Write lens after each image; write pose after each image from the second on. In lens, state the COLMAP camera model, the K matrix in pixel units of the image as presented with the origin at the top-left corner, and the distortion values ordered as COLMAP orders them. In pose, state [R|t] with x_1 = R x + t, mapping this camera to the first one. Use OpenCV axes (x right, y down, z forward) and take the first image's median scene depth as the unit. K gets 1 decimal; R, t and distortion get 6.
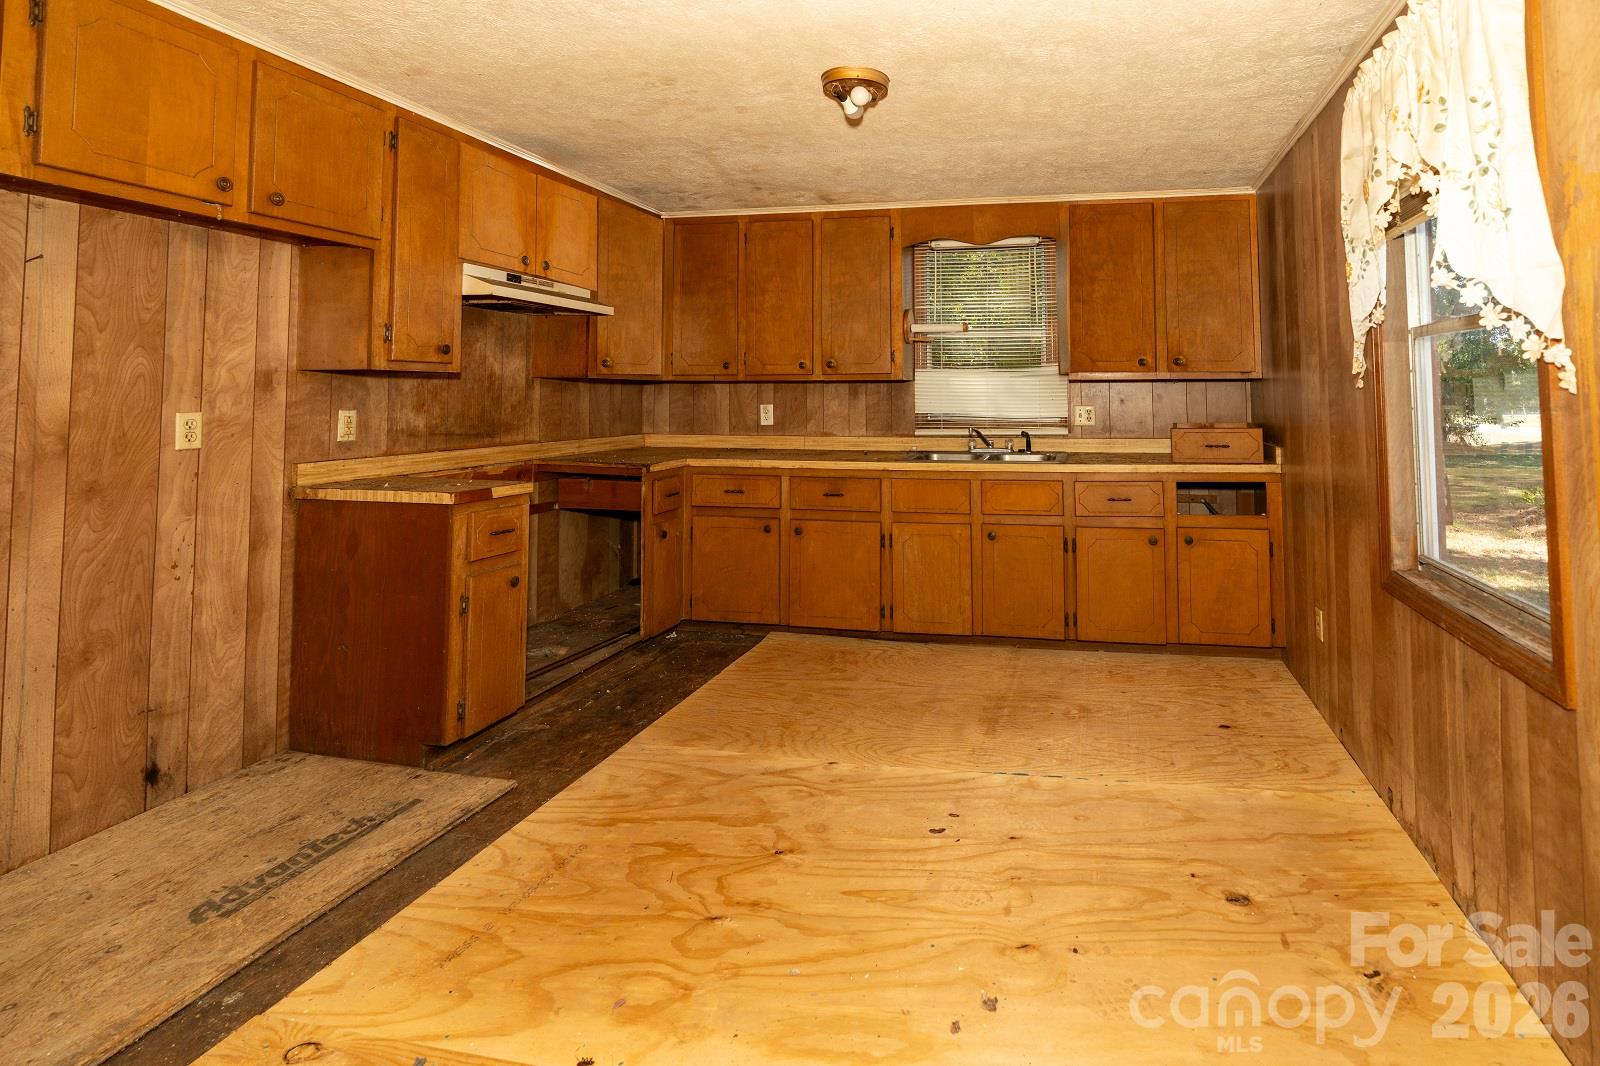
lens RADIAL K [[765.9, 0, 800.0], [0, 765.9, 533.0], [0, 0, 1]] dist [-0.000716, -0.000025]
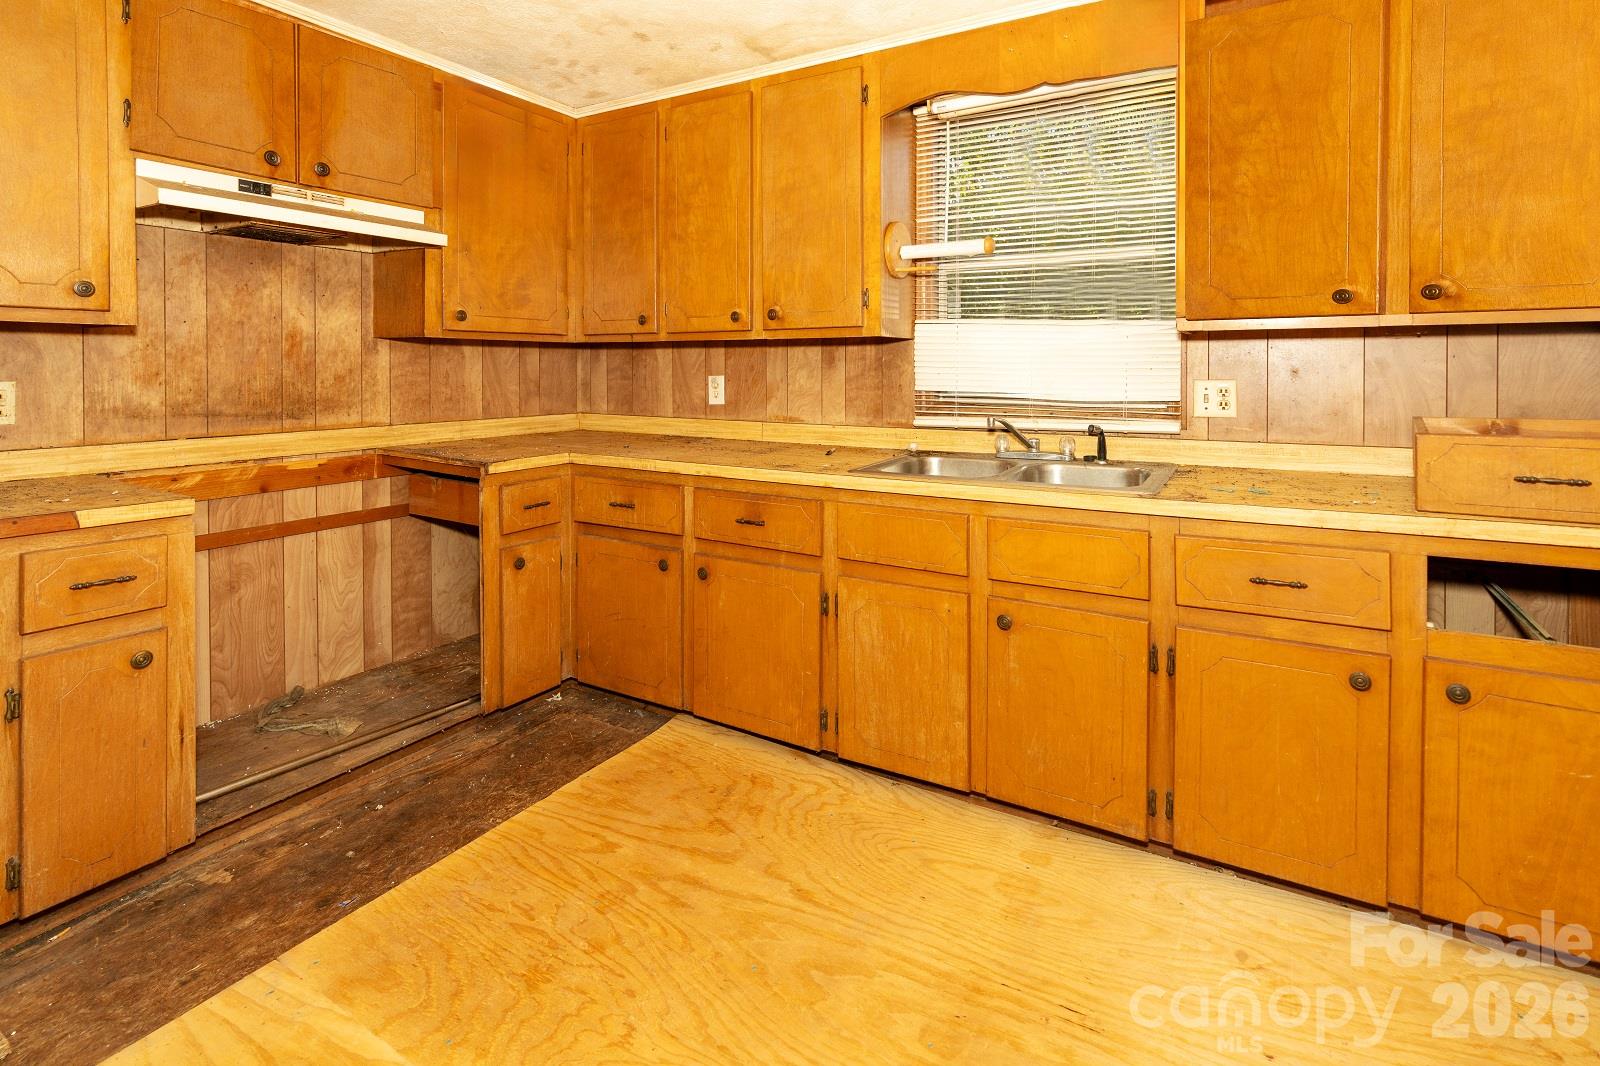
lens RADIAL K [[827.9, 0, 667.3], [0, 827.9, 495.0], [0, 0, 1]] dist [-0.003858, 0.000019]
pose [[0.966914, 0.040905, -0.251802, 0.141766], [-0.046672, 0.998766, -0.016970, -0.055303], [0.250797, 0.028160, 0.967630, 0.326102]]
